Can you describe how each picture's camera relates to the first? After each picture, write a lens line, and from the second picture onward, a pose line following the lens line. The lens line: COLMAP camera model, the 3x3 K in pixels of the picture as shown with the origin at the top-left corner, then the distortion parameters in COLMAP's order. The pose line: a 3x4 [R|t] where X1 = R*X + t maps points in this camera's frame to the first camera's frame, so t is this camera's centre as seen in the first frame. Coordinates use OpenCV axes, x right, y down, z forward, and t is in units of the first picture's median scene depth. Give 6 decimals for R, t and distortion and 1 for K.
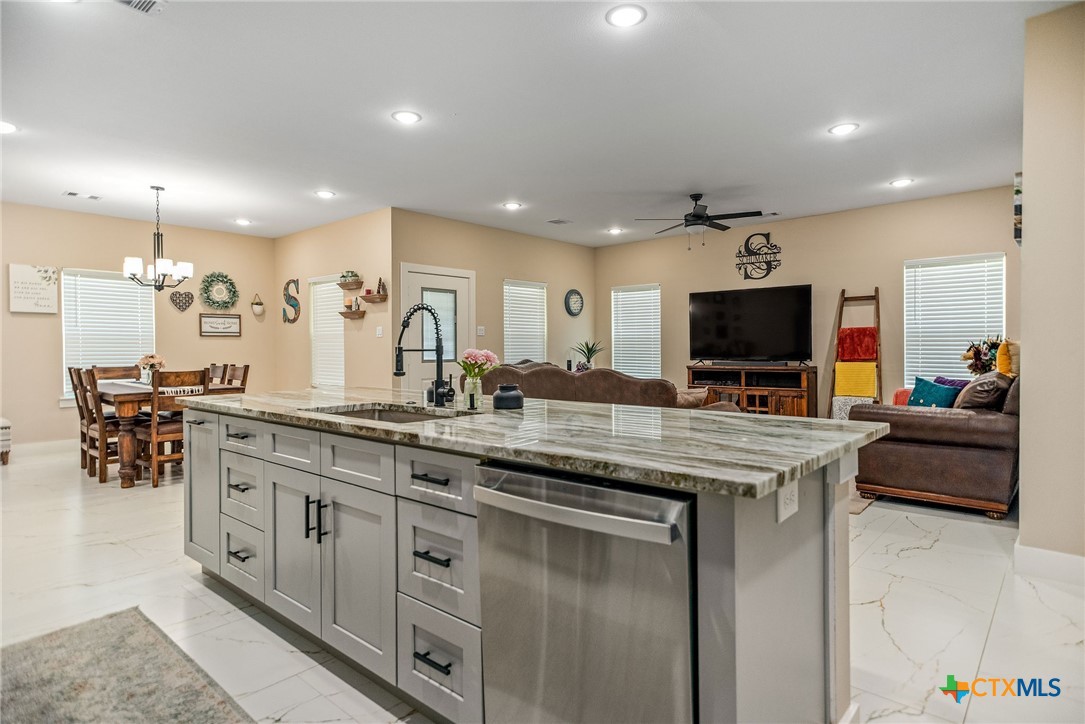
lens RADIAL K [[578.0, 0, 558.3], [0, 578.0, 350.6], [0, 0, 1]] dist [0.044850, -0.000162]
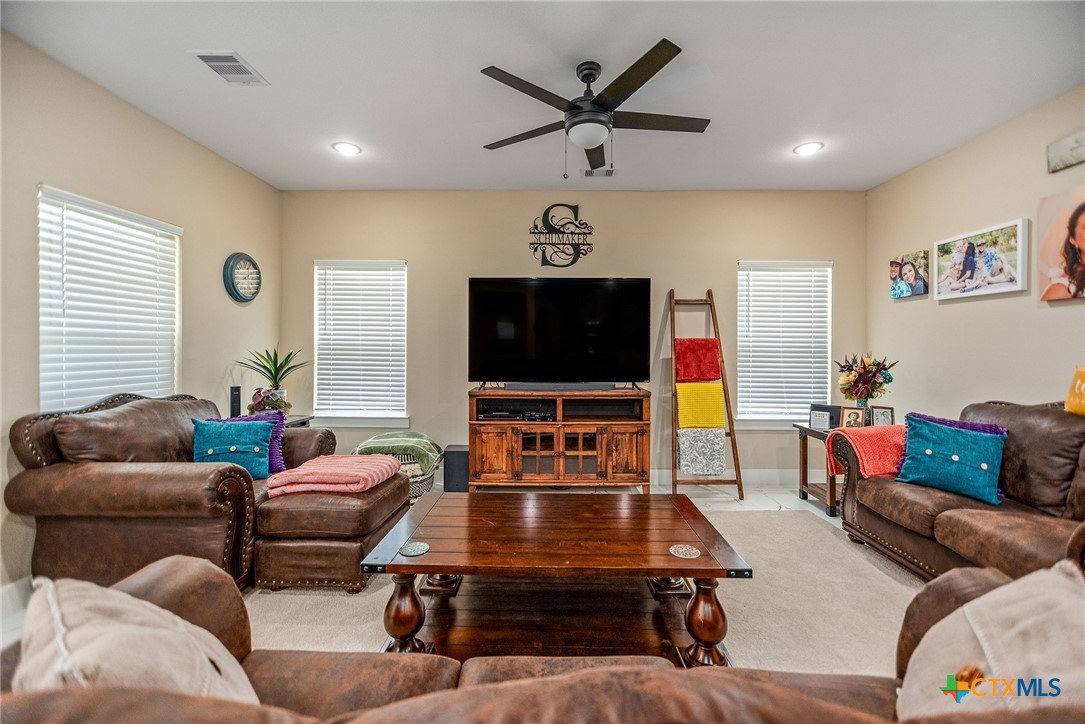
lens RADIAL K [[458.2, 0, 546.4], [0, 458.2, 351.9], [0, 0, 1]] dist [-0.001813, 0.000453]
pose [[0.767012, 0.005117, 0.641612, -0.035810], [-0.006418, 0.999979, -0.000302, -0.019032], [-0.641600, -0.003886, 0.767029, 0.613384]]
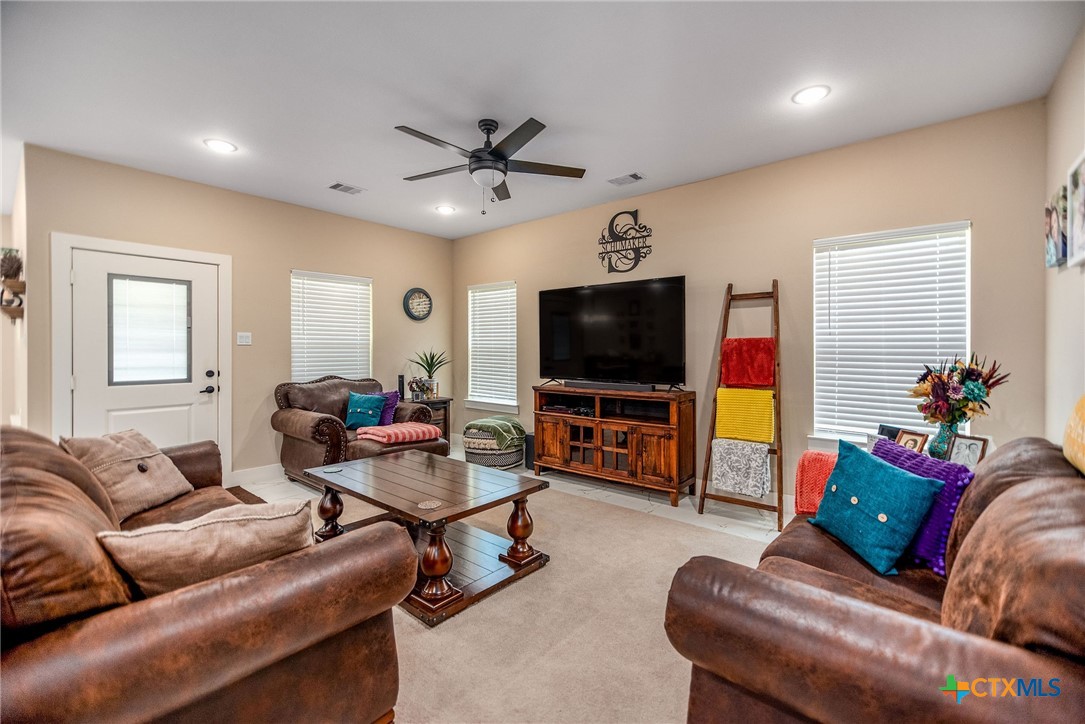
lens RADIAL K [[458.2, 0, 546.4], [0, 458.2, 351.9], [0, 0, 1]] dist [-0.001813, 0.000453]
pose [[0.999866, 0.007334, 0.014653, 0.250116], [-0.007320, 0.999973, -0.000949, -0.019903], [-0.014660, 0.000841, 0.999892, 0.435822]]
